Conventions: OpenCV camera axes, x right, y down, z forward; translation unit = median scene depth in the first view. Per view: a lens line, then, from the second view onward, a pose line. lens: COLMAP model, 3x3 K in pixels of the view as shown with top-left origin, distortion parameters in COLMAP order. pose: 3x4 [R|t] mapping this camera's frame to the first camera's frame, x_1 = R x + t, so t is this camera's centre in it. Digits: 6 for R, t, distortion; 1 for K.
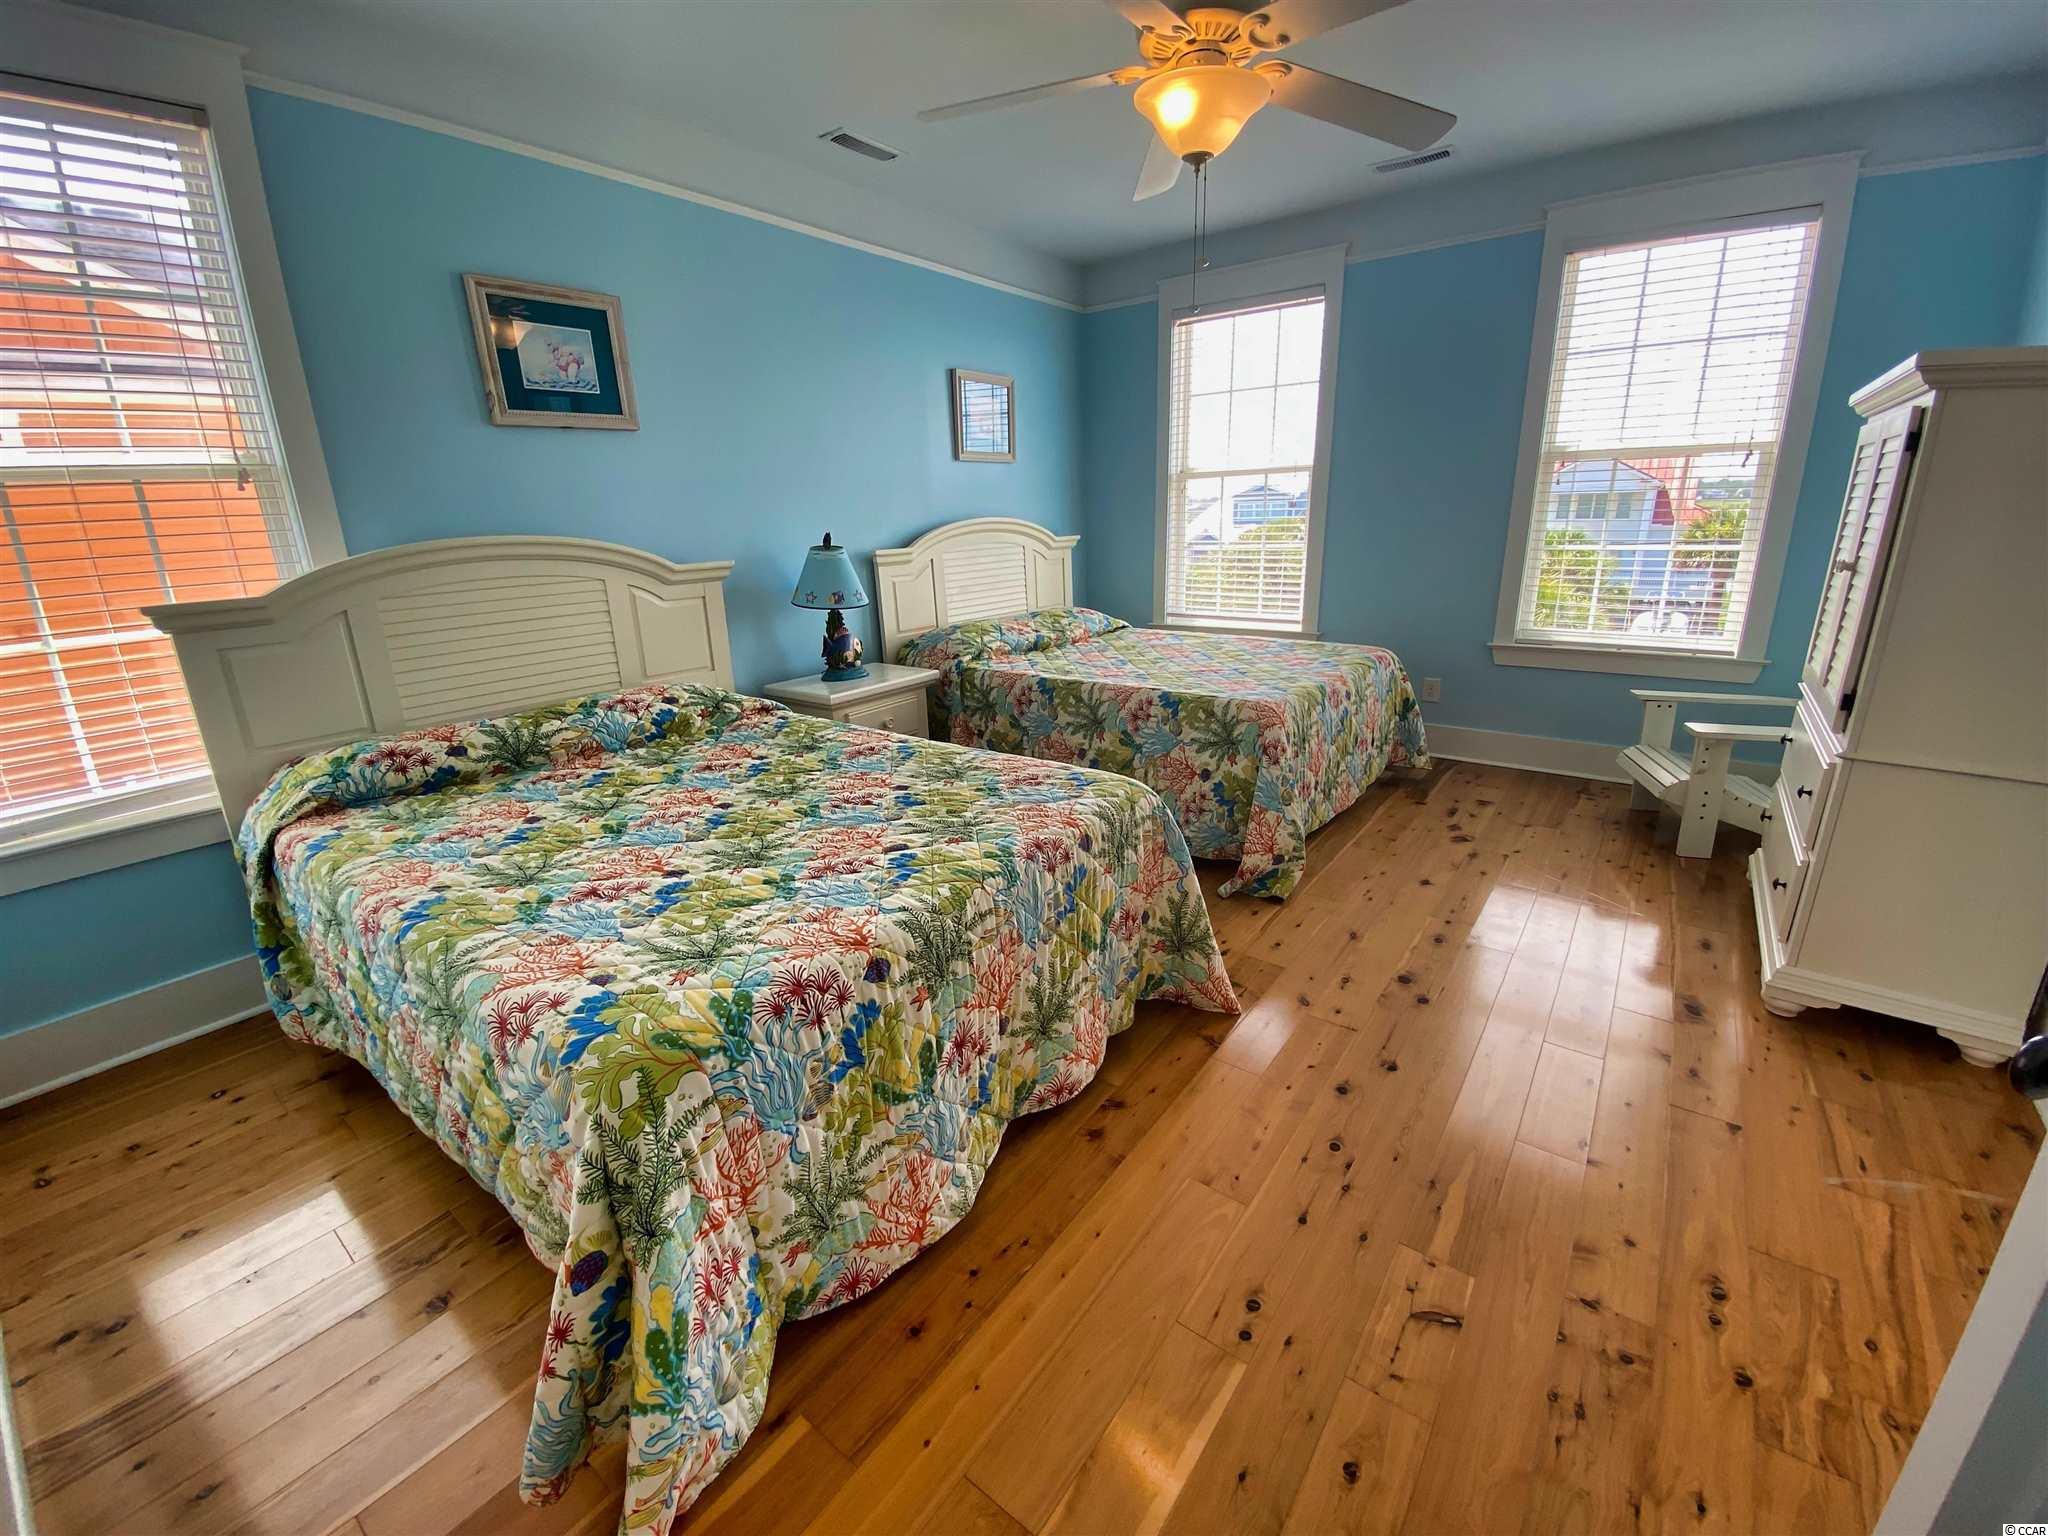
lens RADIAL K [[859.1, 0, 1034.8], [0, 859.1, 764.4], [0, 0, 1]] dist [-0.021926, -0.000433]
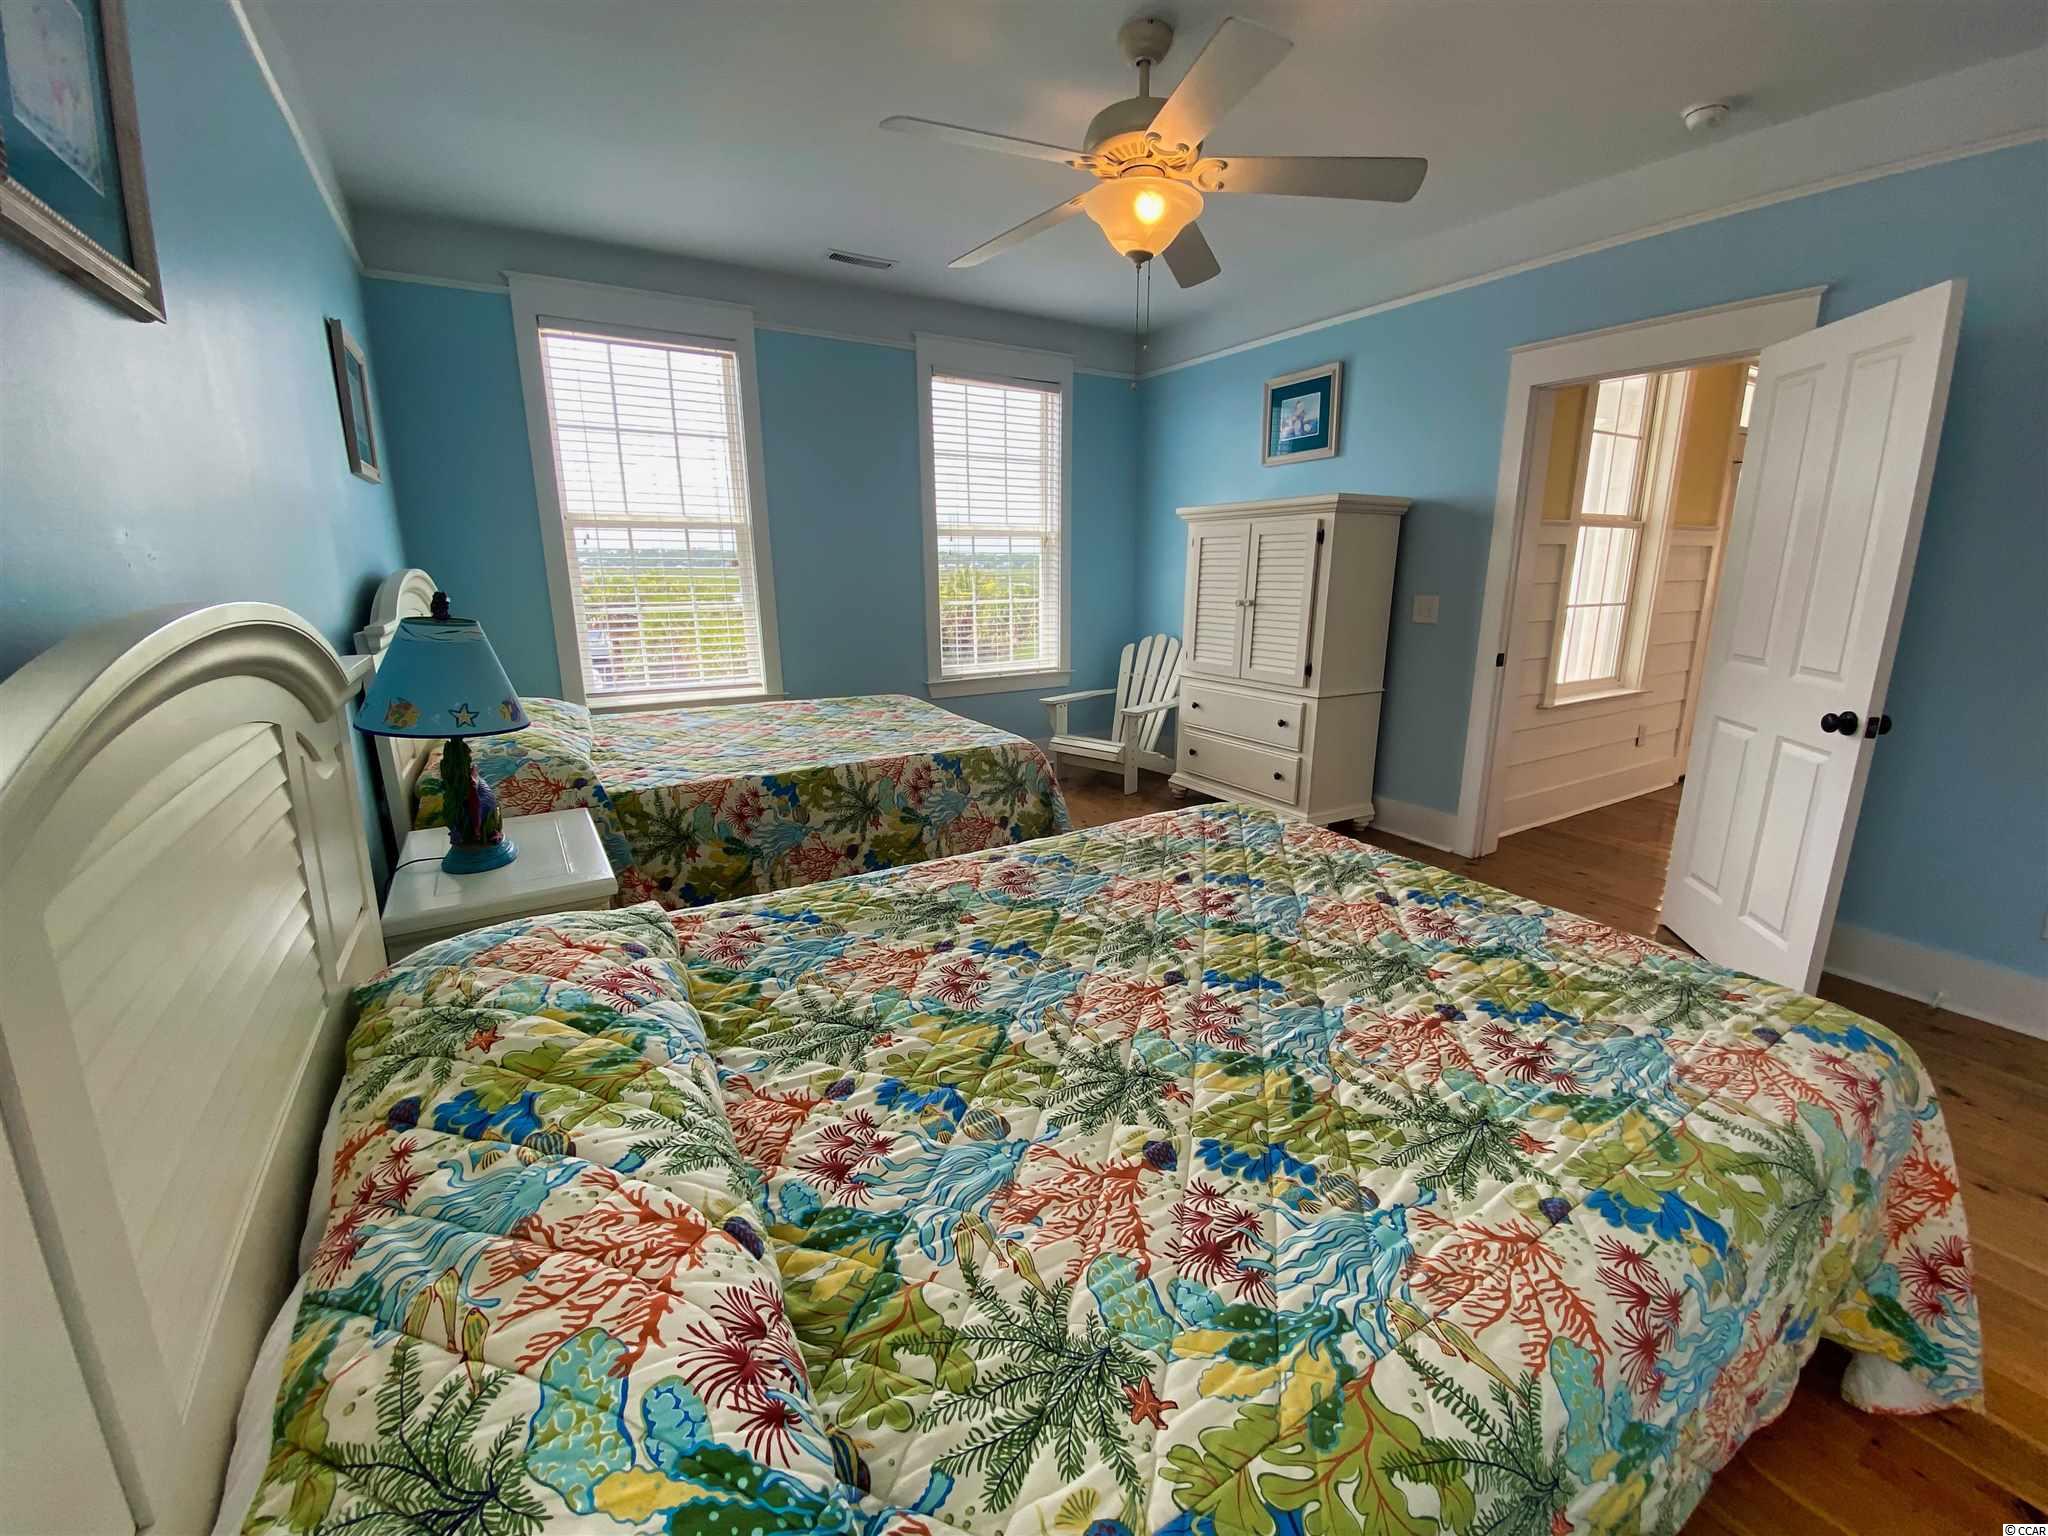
lens RADIAL K [[826.3, 0, 1030.8], [0, 826.3, 763.6], [0, 0, 1]] dist [0.023444, -0.027267]
pose [[0.369404, -0.199125, 0.907684, -0.836162], [0.256908, 0.960586, 0.106175, -0.187935], [-0.893050, 0.193970, 0.406001, 0.680450]]
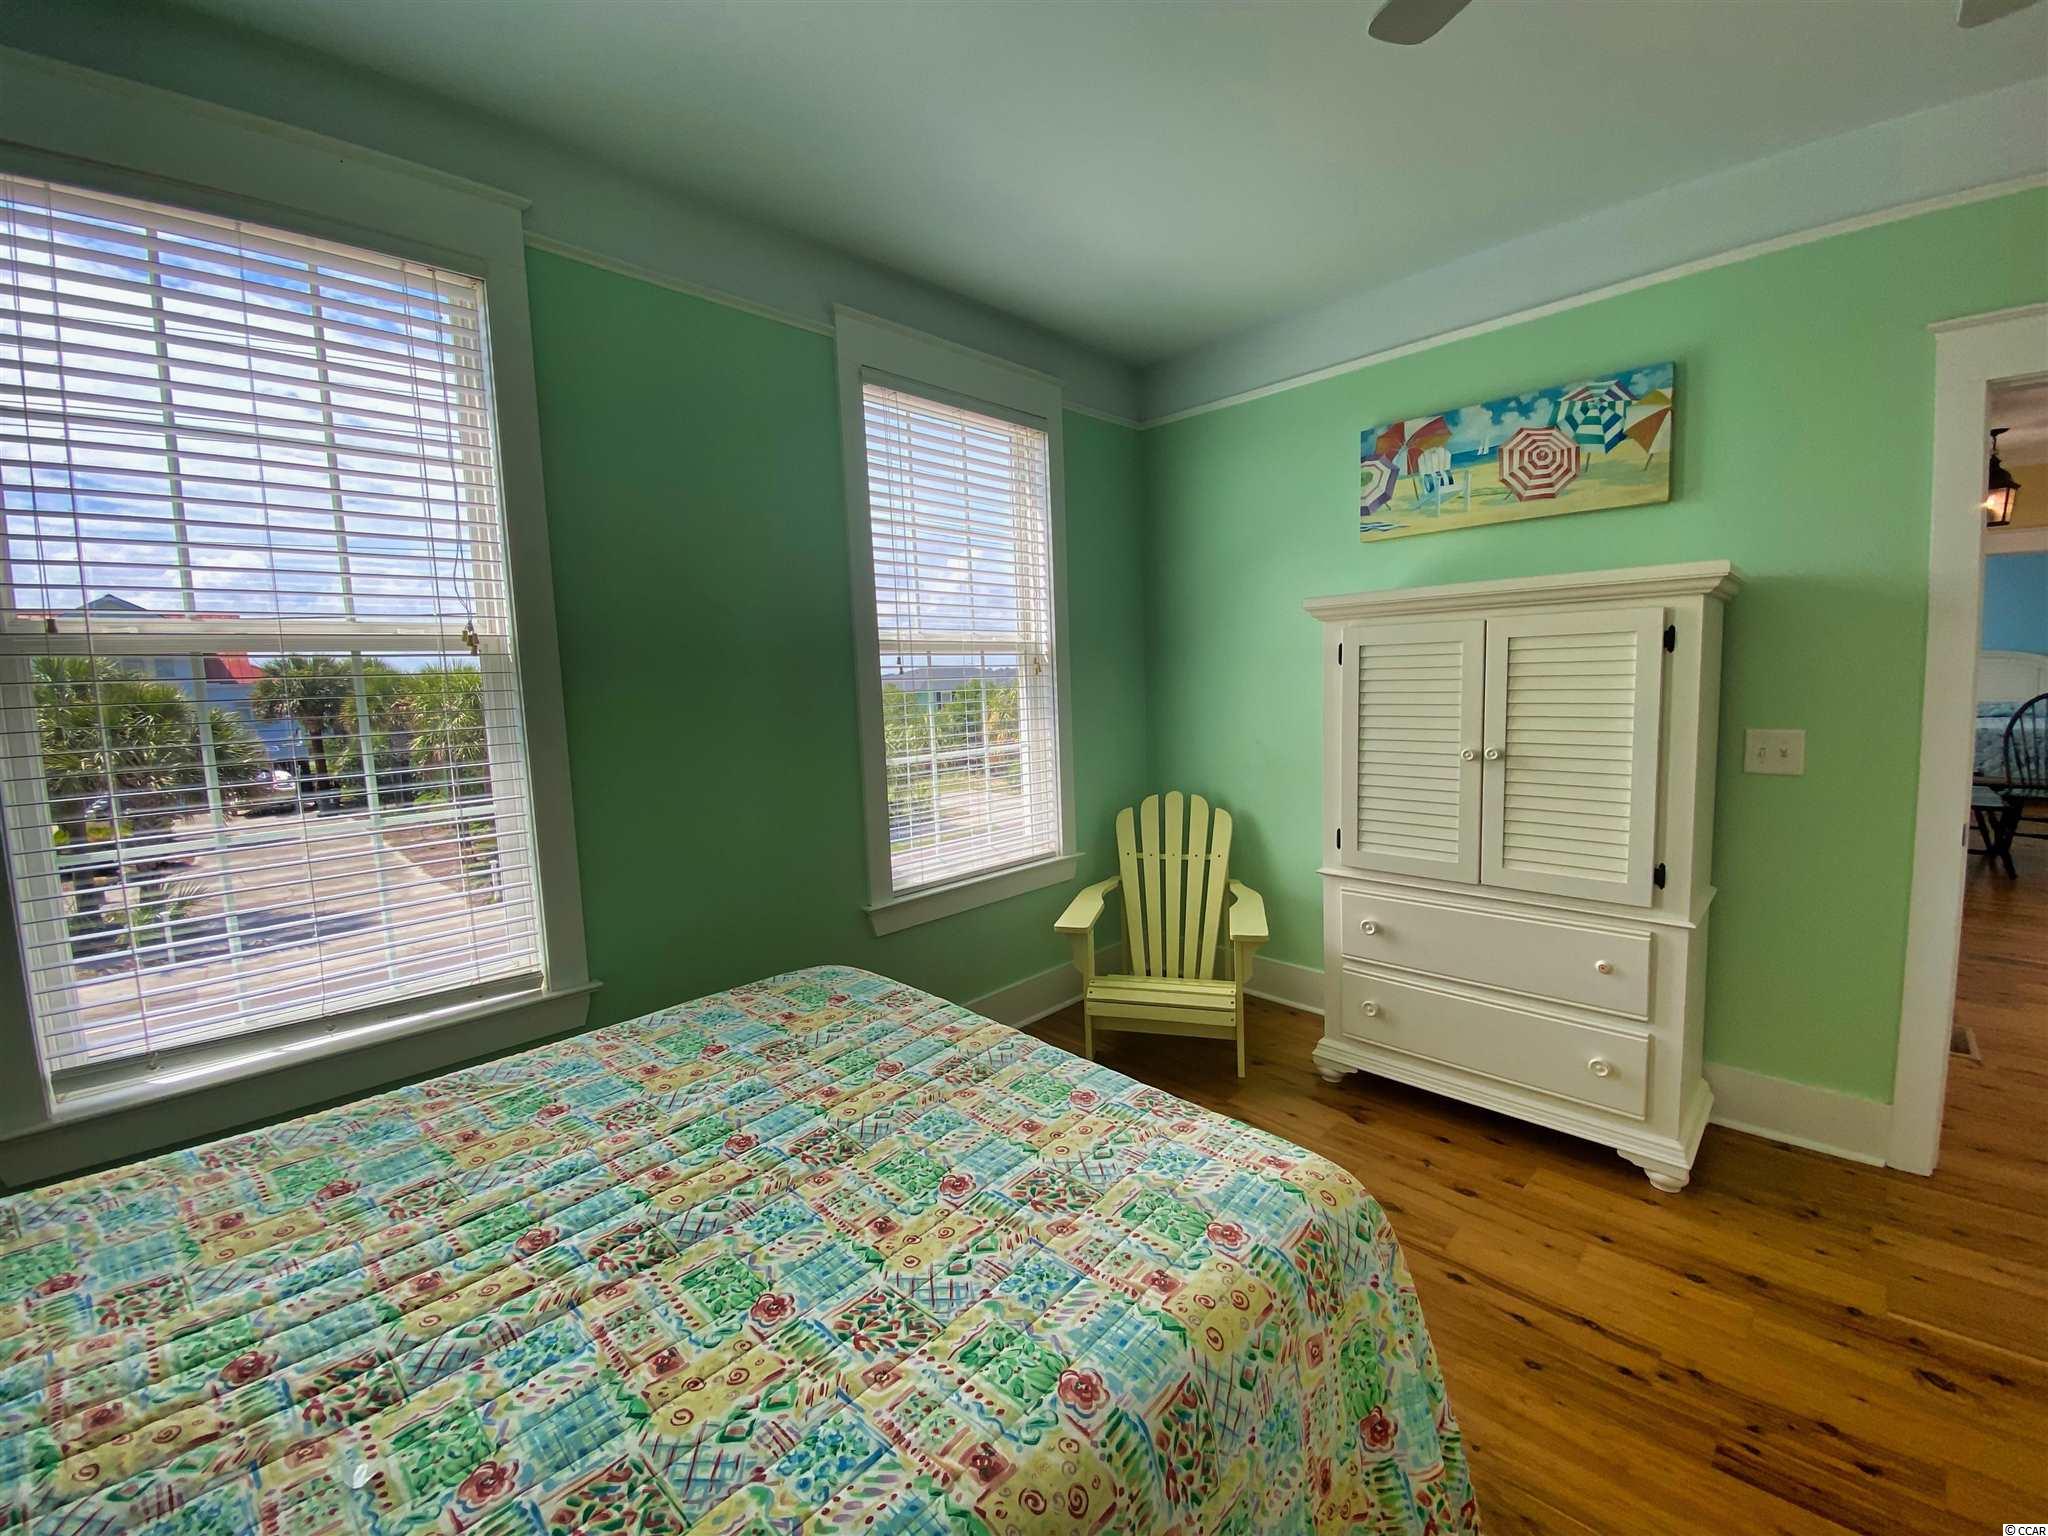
lens RADIAL K [[820.6, 0, 1032.8], [0, 820.6, 778.5], [0, 0, 1]] dist [0.001144, 0.000209]
pose [[0.136168, -0.110926, 0.984456, -0.152235], [0.306384, 0.949711, 0.064632, -0.391072], [-0.942118, 0.292821, 0.163306, 1.217140]]
